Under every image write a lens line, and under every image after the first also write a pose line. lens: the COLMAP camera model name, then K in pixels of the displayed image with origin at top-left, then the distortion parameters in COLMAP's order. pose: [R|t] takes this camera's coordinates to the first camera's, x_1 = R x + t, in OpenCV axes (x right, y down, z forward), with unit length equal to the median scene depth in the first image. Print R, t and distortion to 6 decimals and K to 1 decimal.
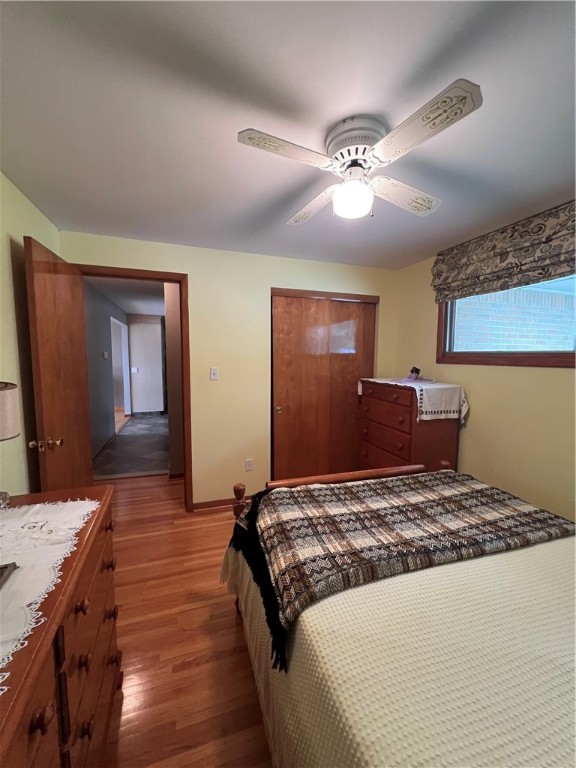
lens RADIAL K [[309.4, 0, 288.4], [0, 309.4, 382.1], [0, 0, 1]] dist [-0.000716, -0.000067]
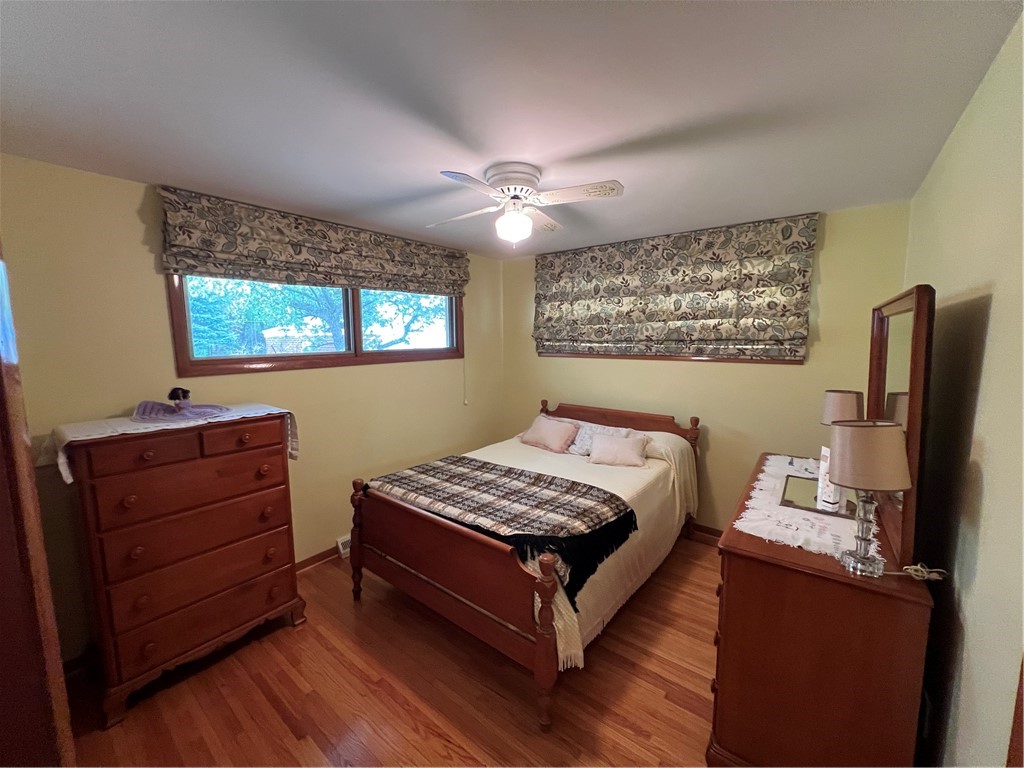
lens RADIAL K [[410.5, 0, 514.7], [0, 410.5, 381.4], [0, 0, 1]] dist [-0.001142, -0.000309]
pose [[-0.547910, -0.096347, 0.830970, -0.867708], [0.077421, 0.983242, 0.165051, -0.225817], [-0.832947, 0.154767, -0.531269, 1.505695]]
